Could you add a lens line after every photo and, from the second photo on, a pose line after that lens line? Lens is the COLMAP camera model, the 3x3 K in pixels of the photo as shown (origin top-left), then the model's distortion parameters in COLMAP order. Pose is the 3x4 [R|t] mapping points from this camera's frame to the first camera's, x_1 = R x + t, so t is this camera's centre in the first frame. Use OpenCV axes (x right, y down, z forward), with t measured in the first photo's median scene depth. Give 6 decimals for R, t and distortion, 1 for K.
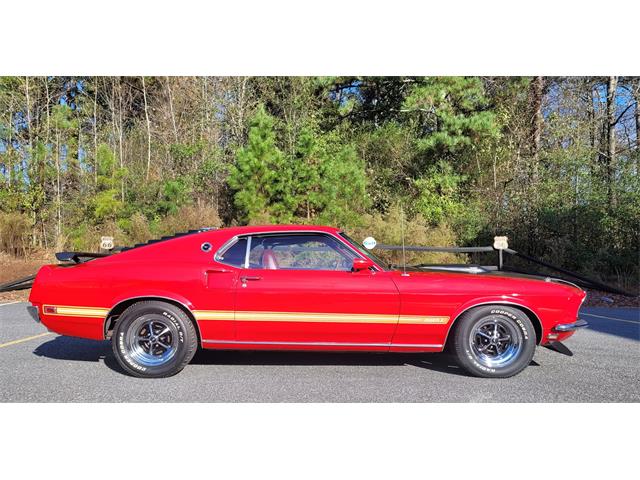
lens RADIAL K [[527.1, 0, 320.4], [0, 527.1, 264.8], [0, 0, 1]] dist [0.051336, -0.001830]
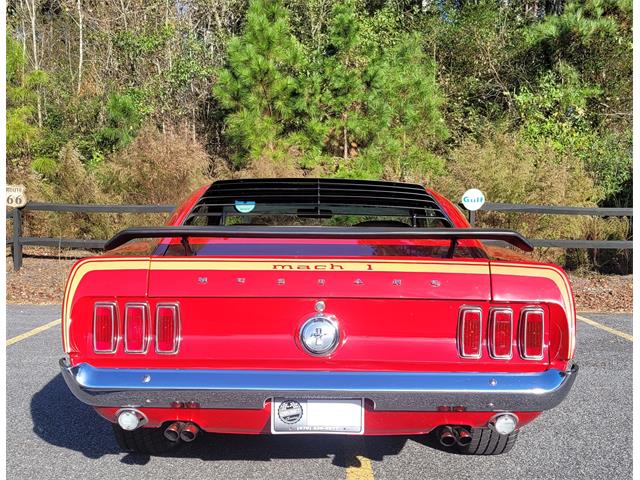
lens RADIAL K [[713.8, 0, 320.8], [0, 713.8, 310.0], [0, 0, 1]] dist [0.099129, -0.195238]
pose [[0.999985, 0.003282, 0.004271, -0.055521], [-0.003730, 0.993981, 0.109490, -0.004626], [-0.003886, -0.109505, 0.993979, 0.159186]]
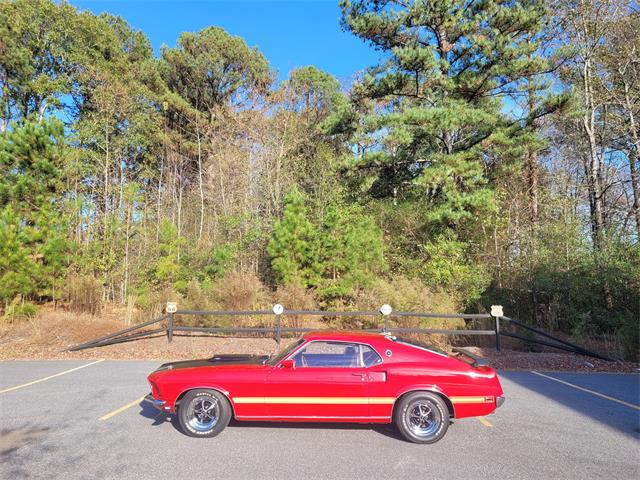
lens RADIAL K [[498.3, 0, 318.1], [0, 498.3, 238.0], [0, 0, 1]] dist [0.067699, -0.003323]
pose [[0.998821, 0.002417, -0.048476, -0.004401], [-0.008132, 0.992977, -0.118030, -0.050777], [0.047851, 0.118285, 0.991826, -0.118506]]
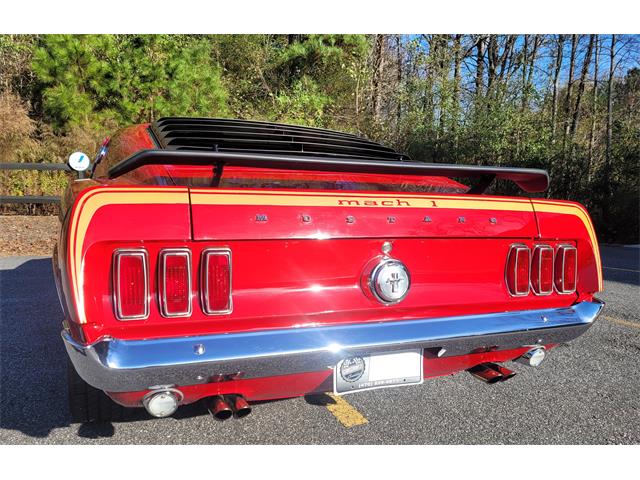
lens RADIAL K [[500.2, 0, 317.3], [0, 500.2, 278.7], [0, 0, 1]] dist [0.012795, -0.004133]
pose [[0.918860, -0.045722, 0.391927, -0.100695], [-0.017114, 0.987711, 0.155350, 0.002044], [-0.394214, -0.149452, 0.906785, 0.224183]]
